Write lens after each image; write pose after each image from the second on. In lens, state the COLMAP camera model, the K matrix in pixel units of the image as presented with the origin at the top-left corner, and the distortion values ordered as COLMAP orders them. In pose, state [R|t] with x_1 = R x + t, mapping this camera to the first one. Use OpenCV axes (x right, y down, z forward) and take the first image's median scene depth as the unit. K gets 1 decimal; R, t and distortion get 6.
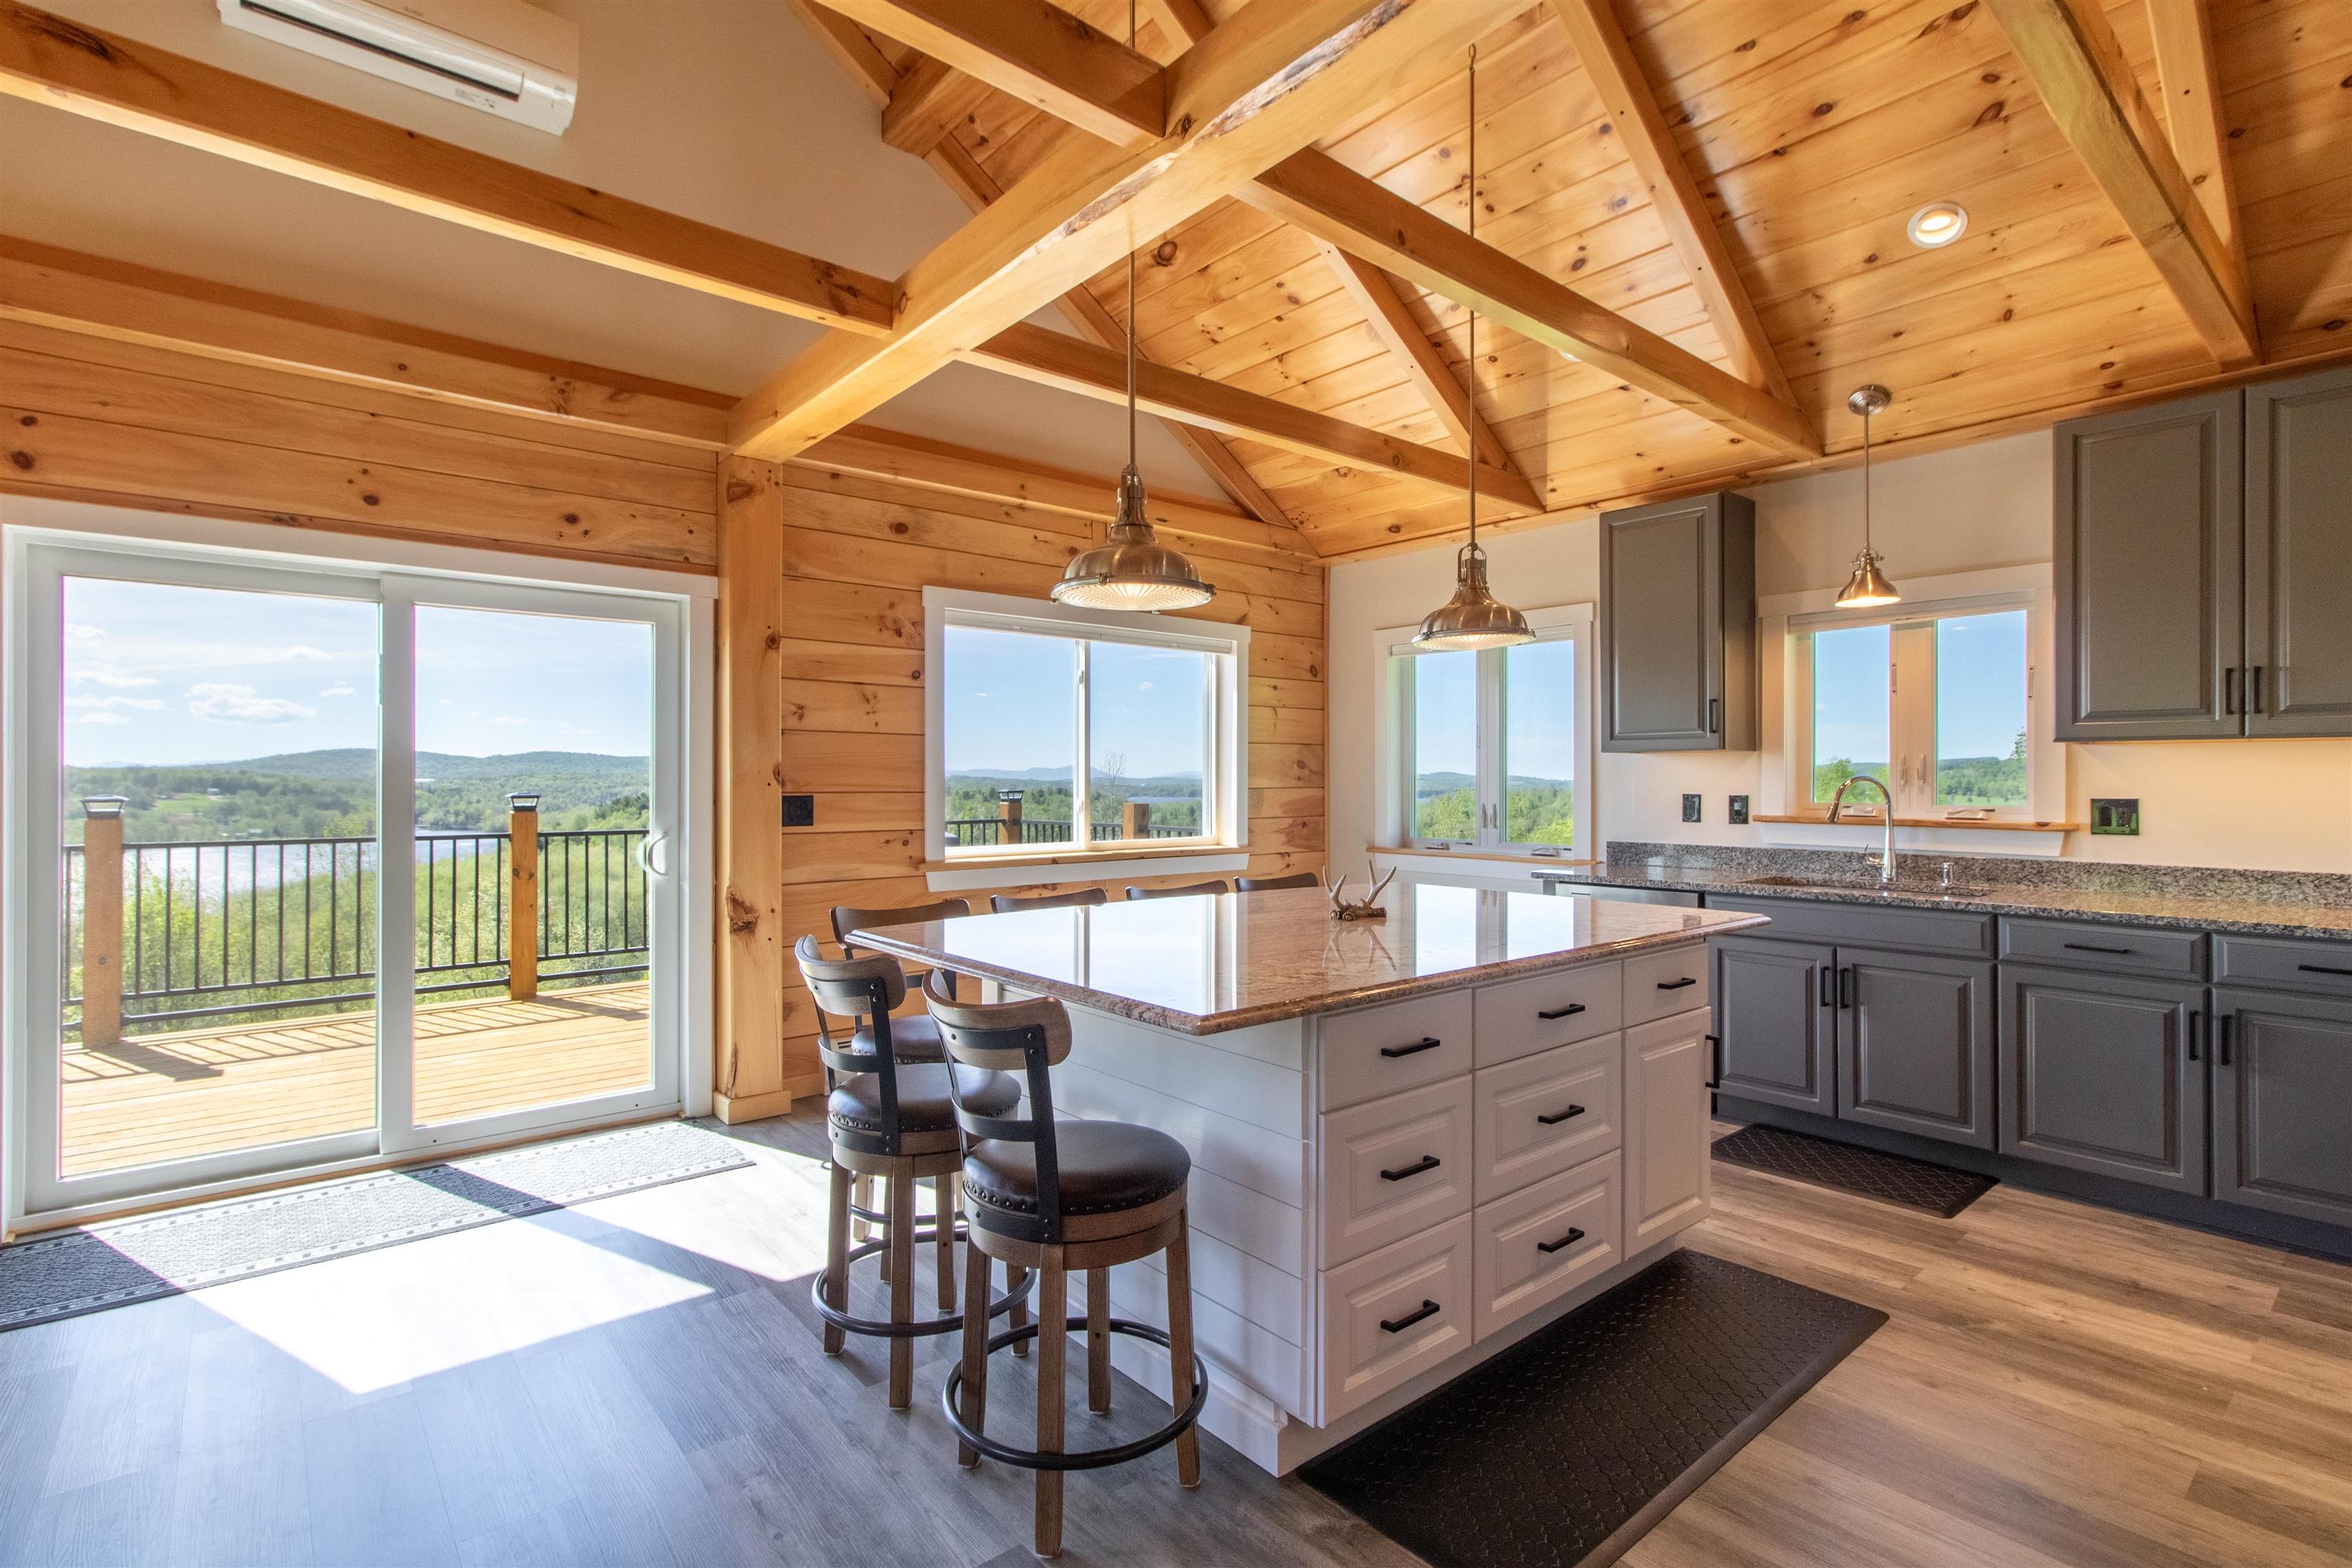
lens RADIAL K [[1090.8, 0, 1157.7], [0, 1090.8, 773.7], [0, 0, 1]] dist [0.003264, 0.000274]
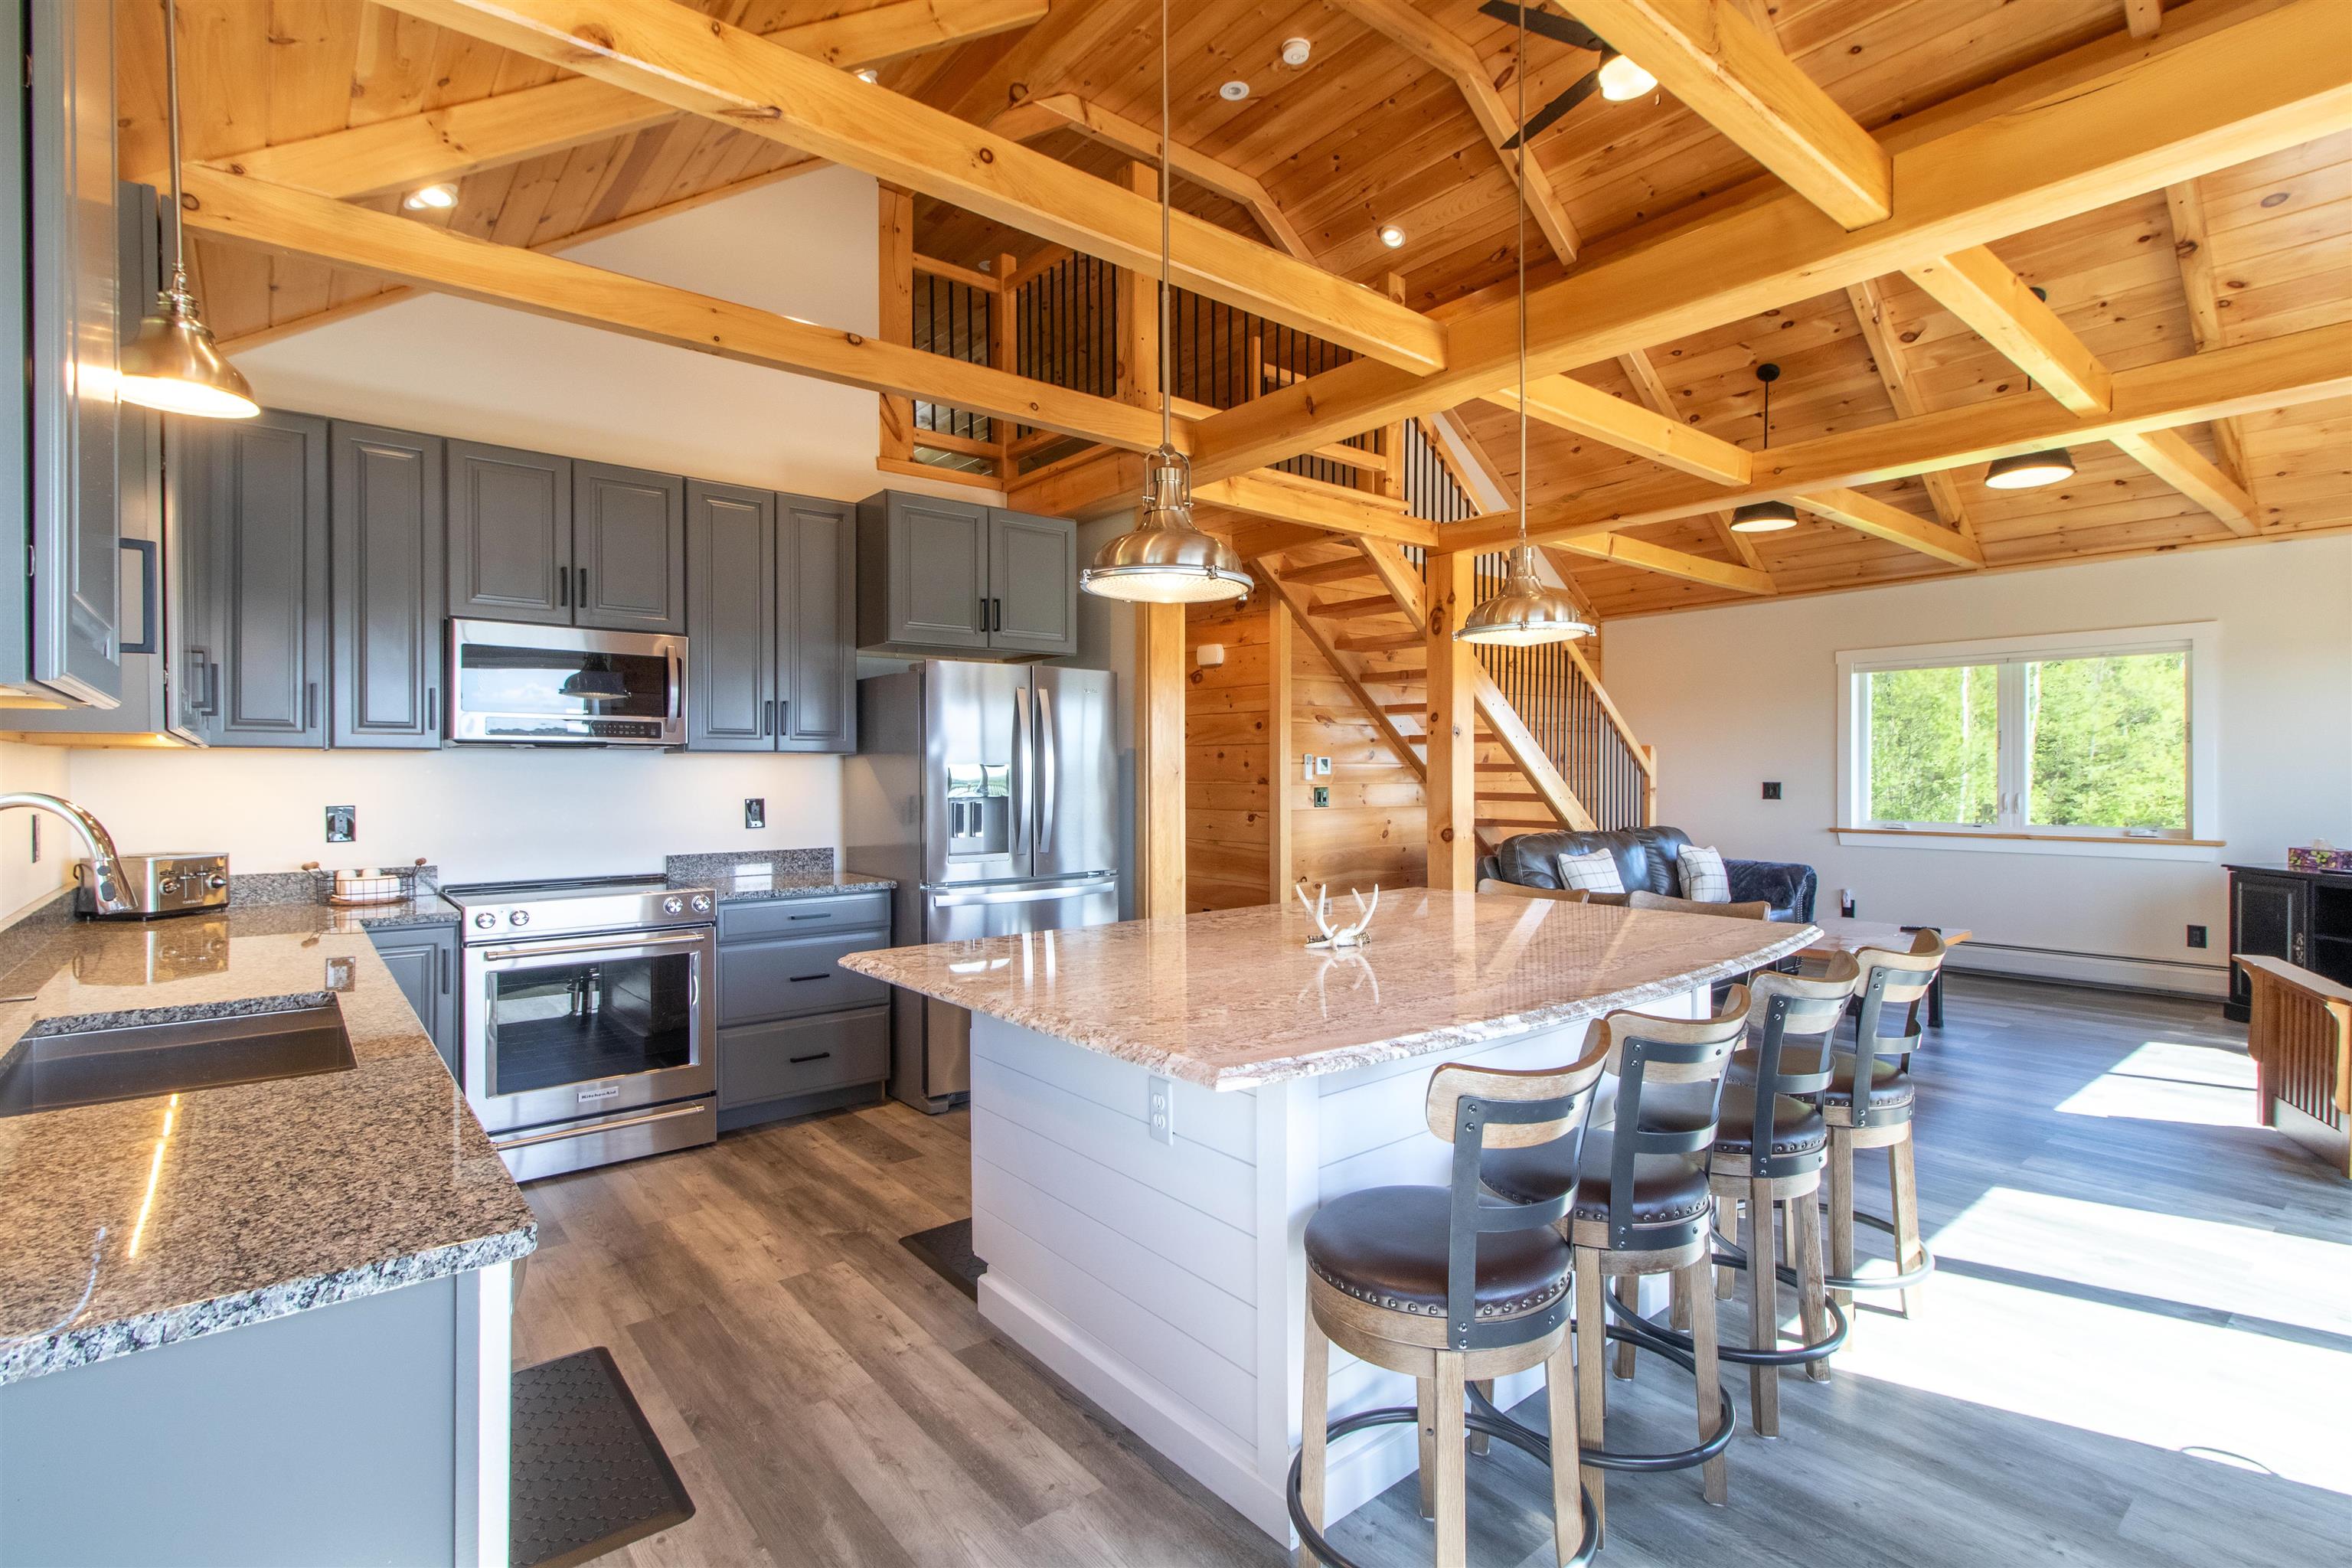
lens RADIAL K [[1088.7, 0, 1197.8], [0, 1088.7, 769.5], [0, 0, 1]] dist [0.001721, 0.000589]
pose [[-0.999685, 0.003494, -0.024871, 0.230777], [0.003650, 0.999974, -0.006245, -0.002505], [0.024848, -0.006334, -0.999671, 1.345614]]
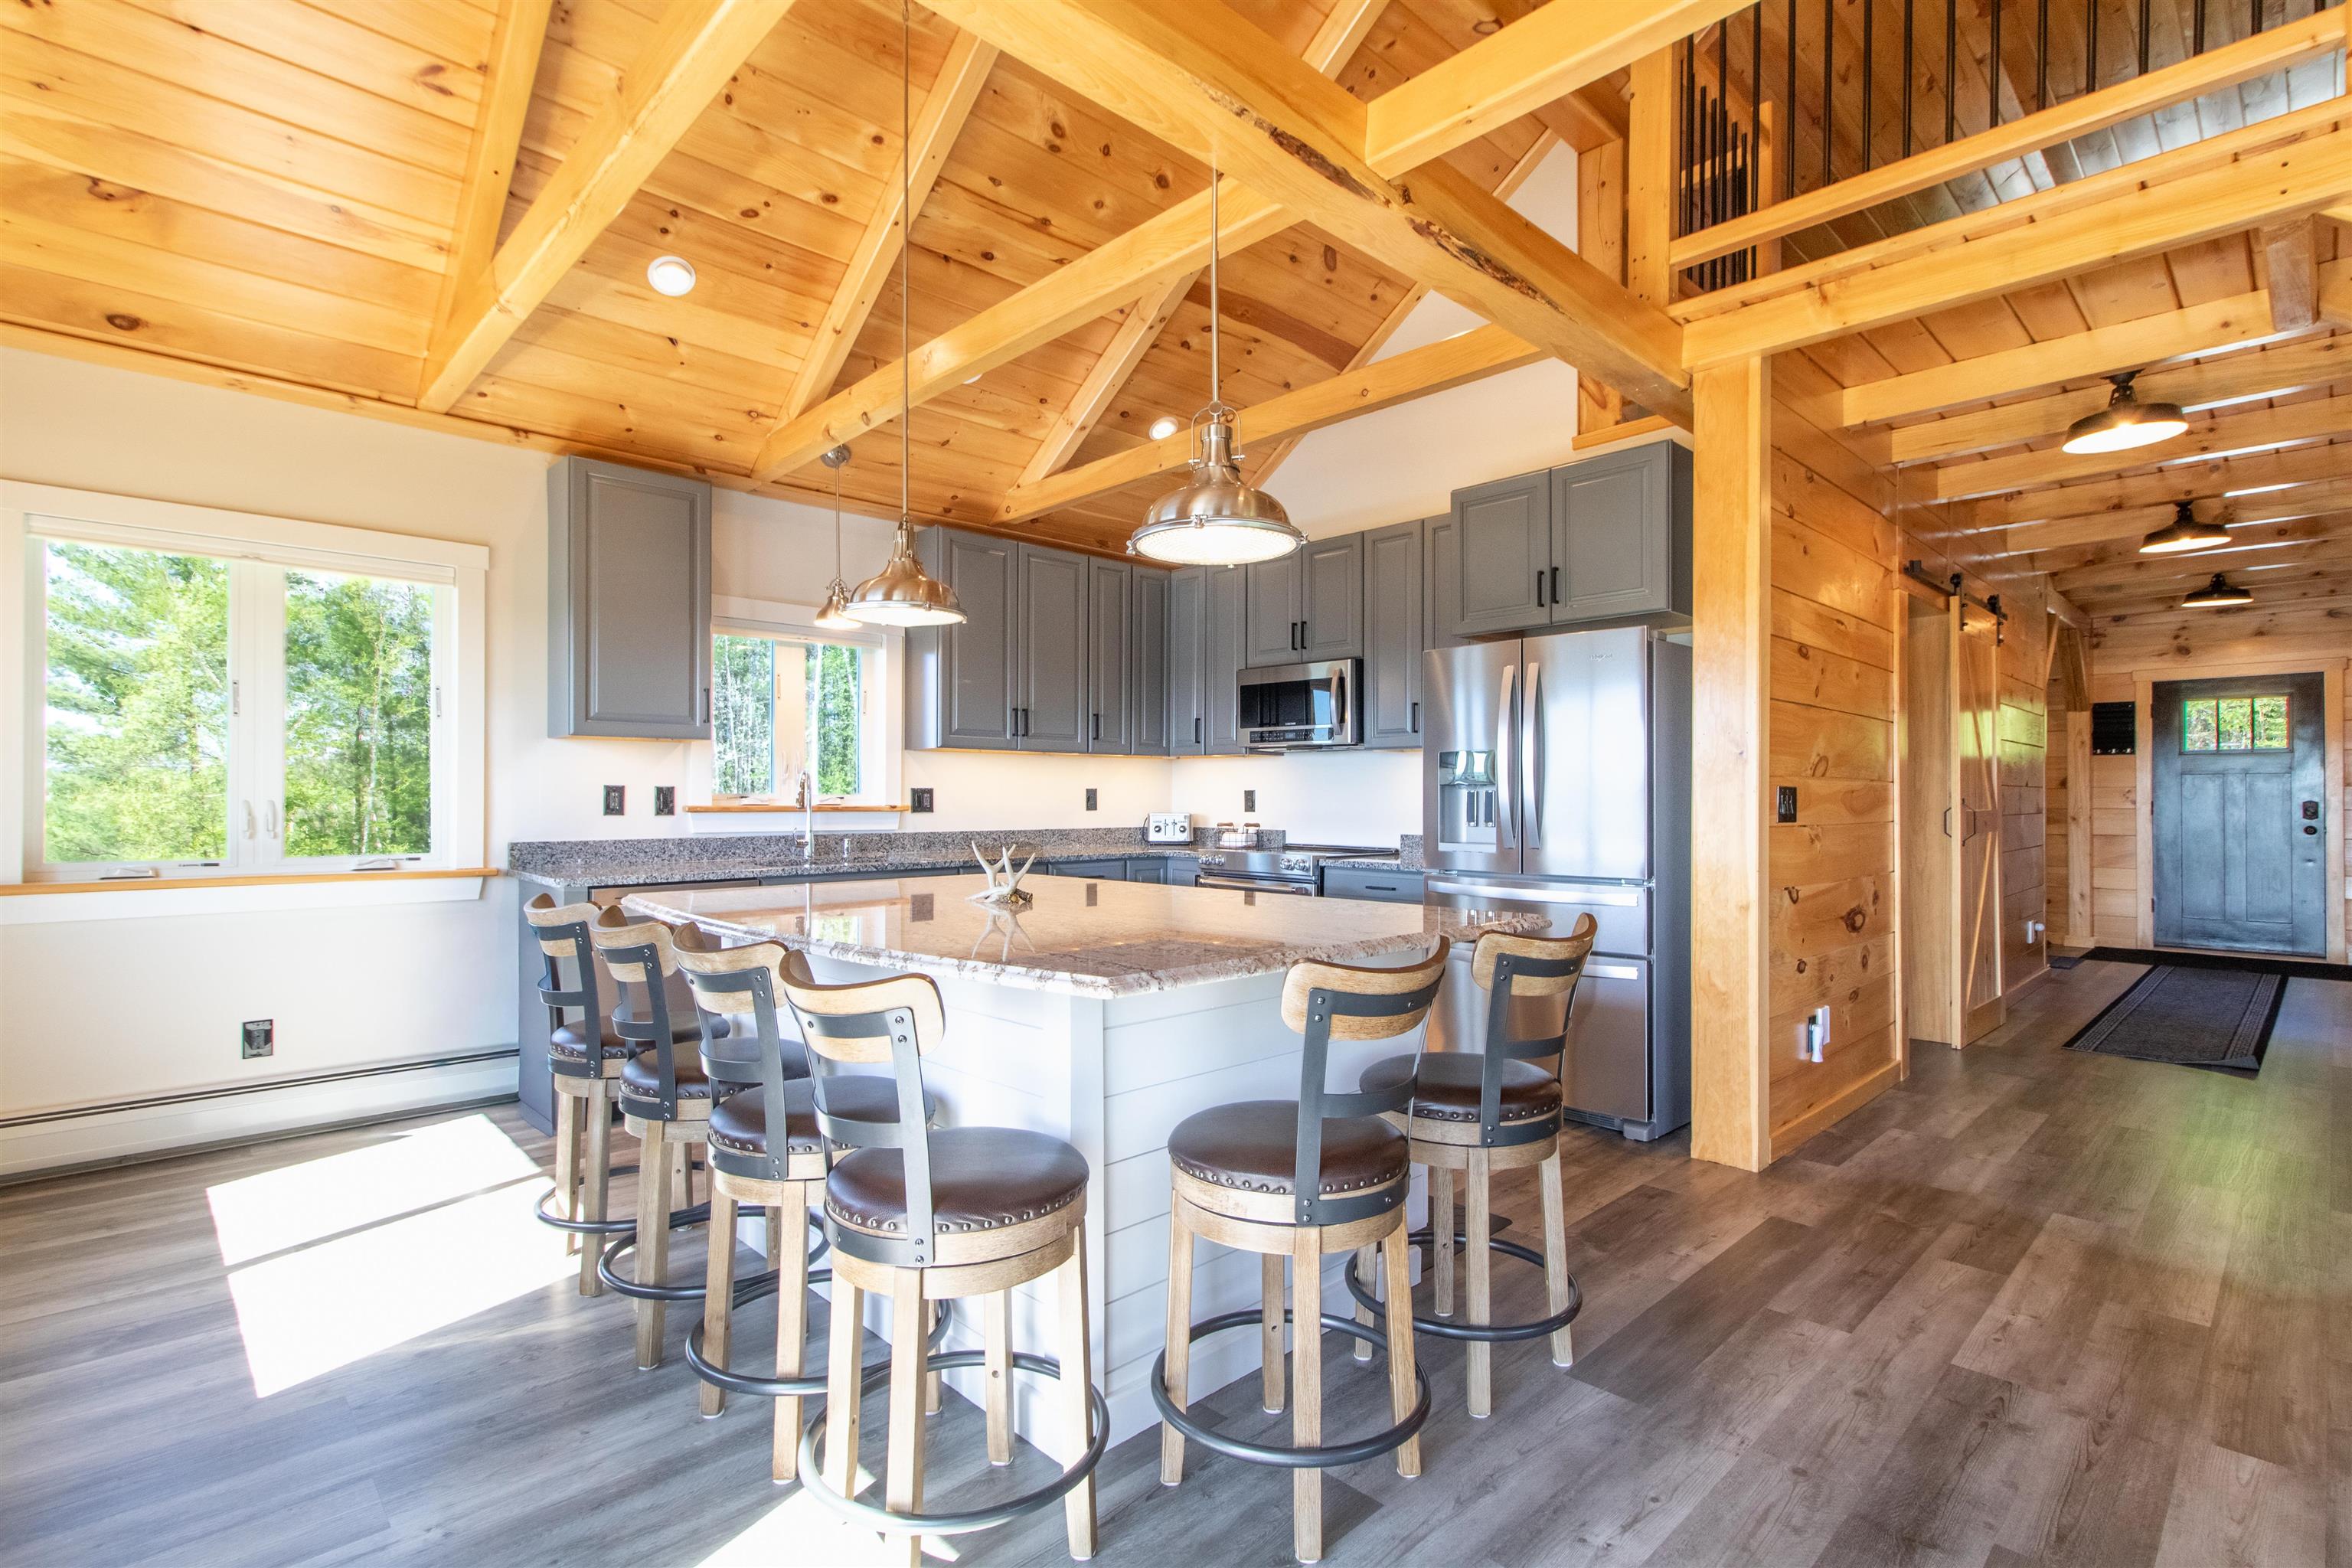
lens RADIAL K [[1137.4, 0, 1201.7], [0, 1137.4, 793.1], [0, 0, 1]] dist [0.002275, 0.000346]
pose [[-0.098236, 0.005304, 0.995149, -0.587025], [-0.006303, 0.999962, -0.005952, 0.031322], [-0.995143, -0.006857, -0.098199, 0.670764]]
